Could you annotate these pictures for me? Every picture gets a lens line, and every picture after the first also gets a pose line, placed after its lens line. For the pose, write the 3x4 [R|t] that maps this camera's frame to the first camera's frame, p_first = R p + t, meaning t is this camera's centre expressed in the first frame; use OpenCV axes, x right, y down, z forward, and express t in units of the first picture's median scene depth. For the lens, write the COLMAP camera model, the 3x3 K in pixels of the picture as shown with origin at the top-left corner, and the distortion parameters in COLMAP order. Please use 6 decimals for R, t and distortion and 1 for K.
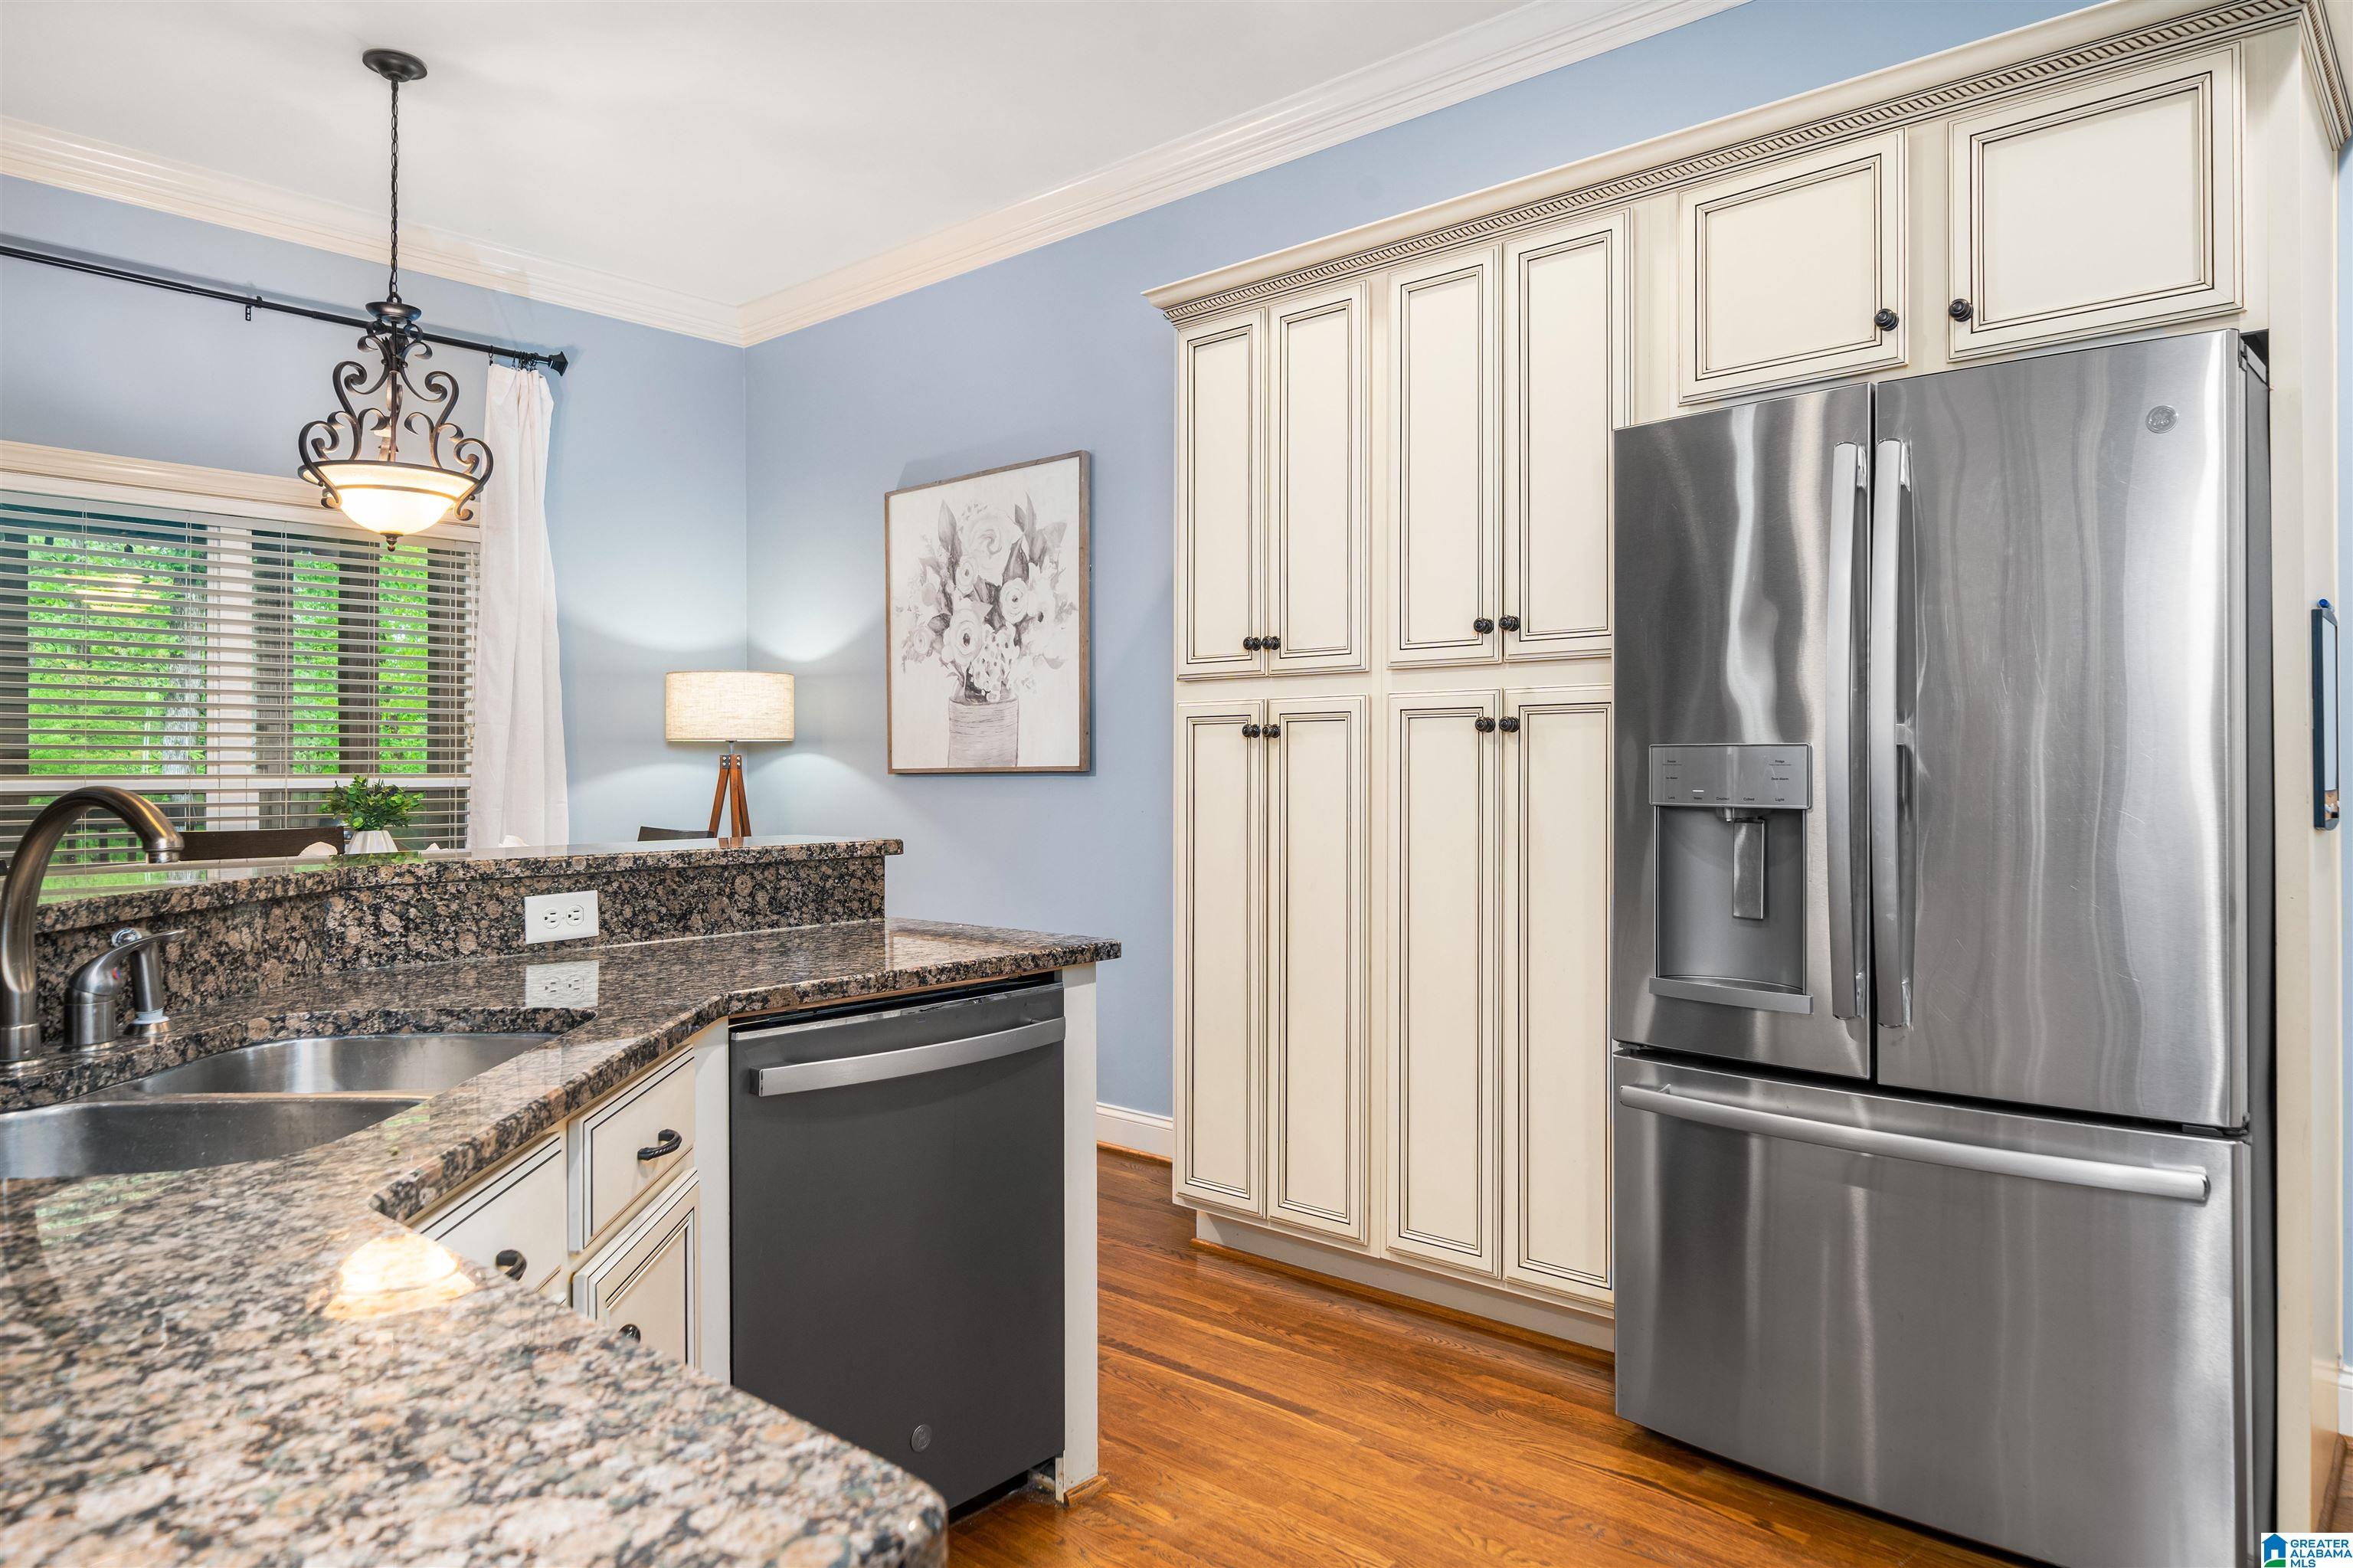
lens RADIAL K [[1452.2, 0, 1176.5], [0, 1452.2, 784.0], [0, 0, 1]] dist [-0.004353, -0.000902]
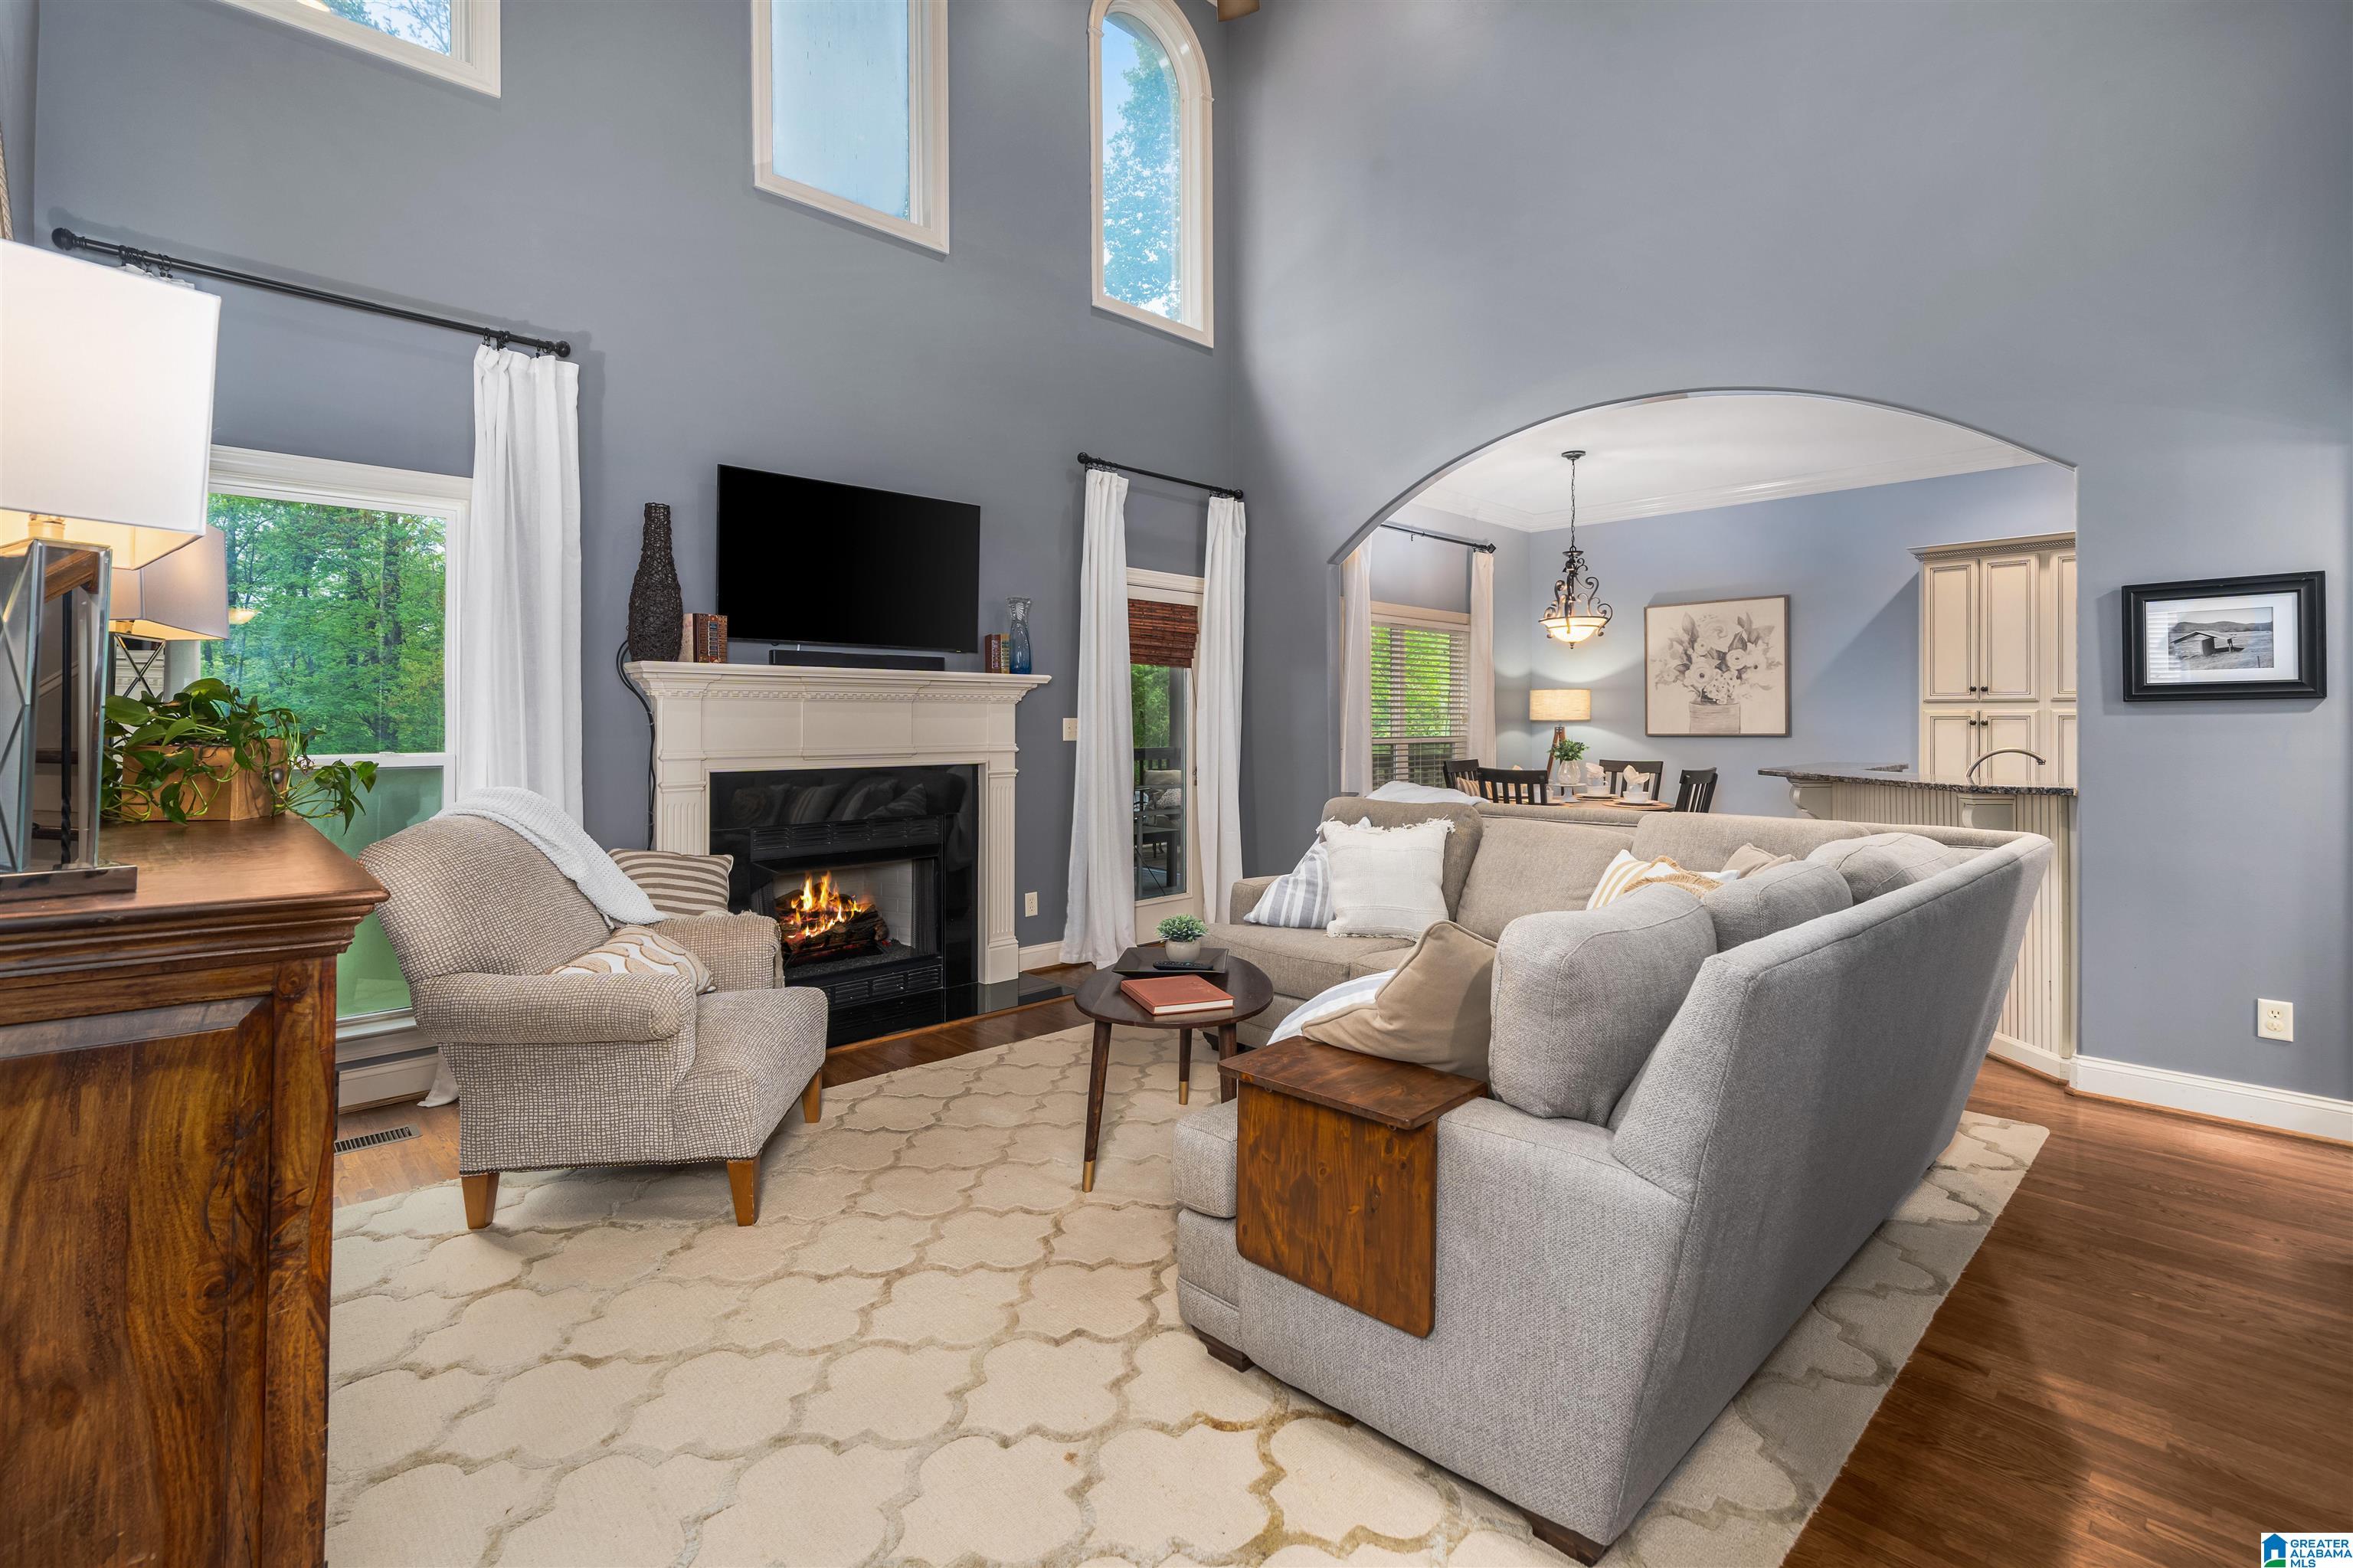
lens RADIAL K [[1037.7, 0, 1173.2], [0, 1037.7, 735.9], [0, 0, 1]] dist [-0.001747, 0.000018]
pose [[0.996844, 0.002622, -0.079345, -1.485407], [-0.002353, 0.999991, 0.003487, -0.020577], [0.079353, -0.003289, 0.996841, -1.155227]]
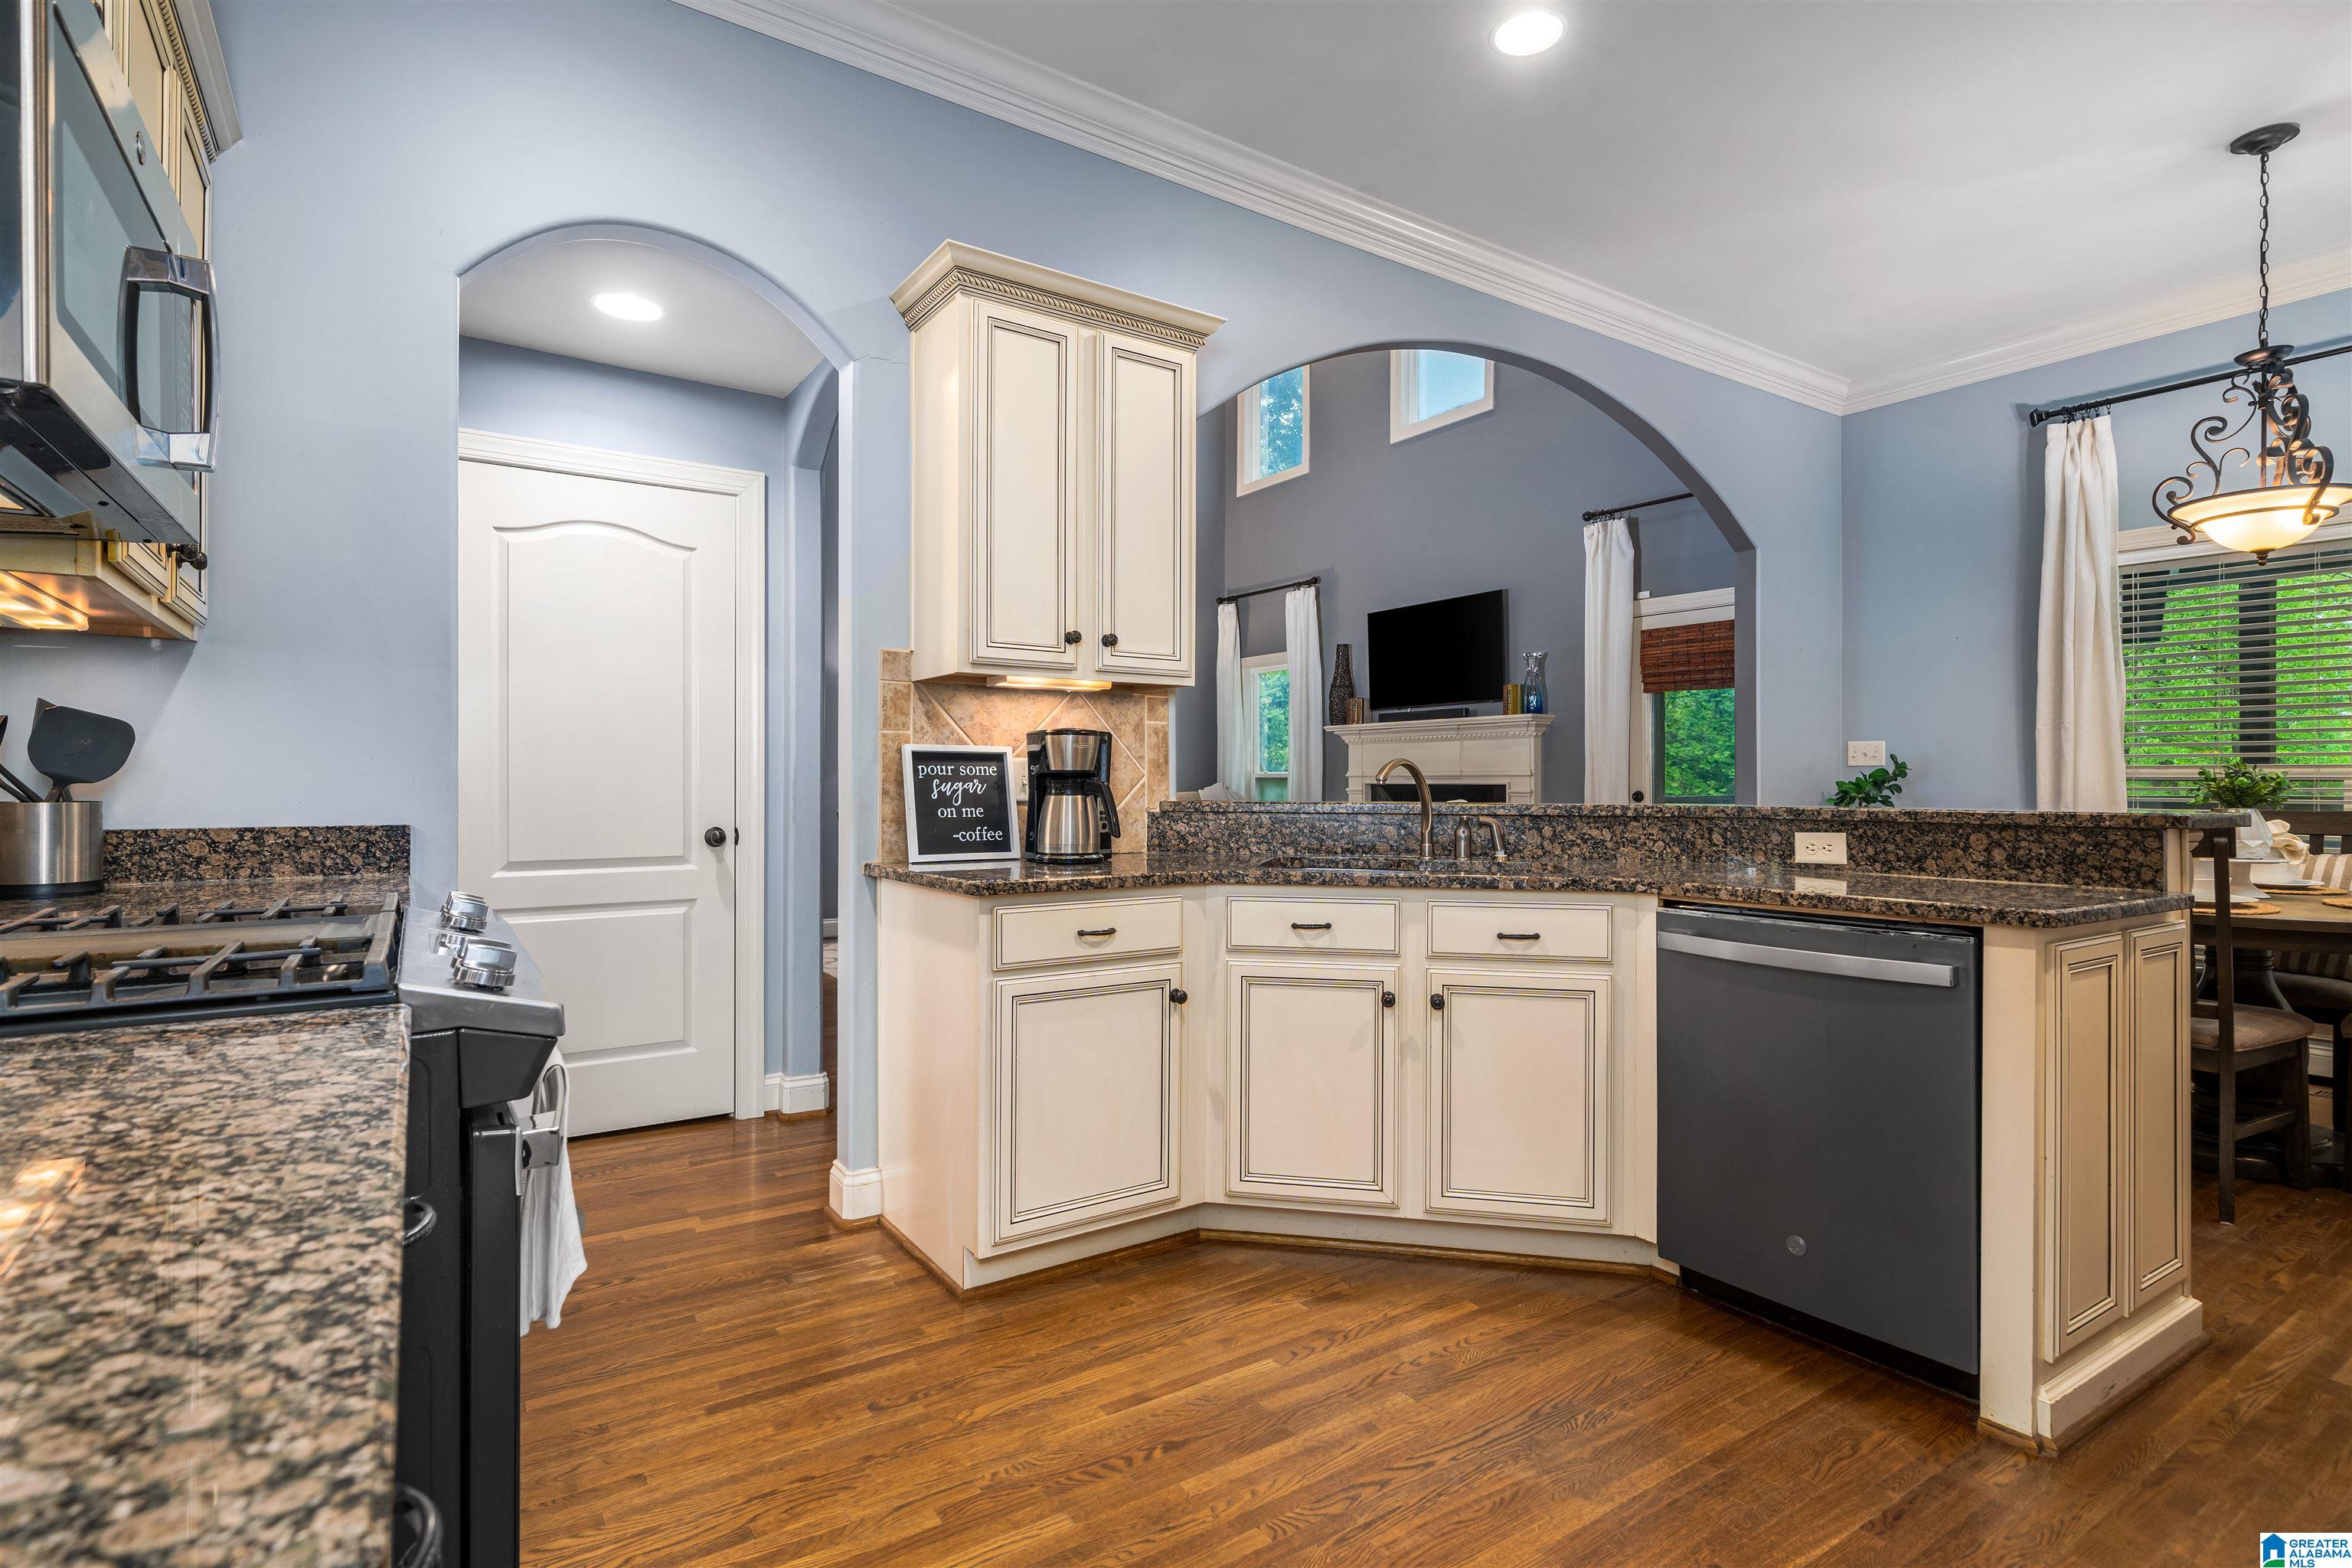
lens RADIAL K [[1128.3, 0, 1176.0], [0, 1128.3, 784.0], [0, 0, 1]] dist [0.000648, 0.000227]
pose [[-0.239667, 0.007245, -0.970828, 0.734532], [-0.006403, 0.999939, 0.009043, 0.015055], [0.970834, 0.008384, -0.239606, 0.522685]]
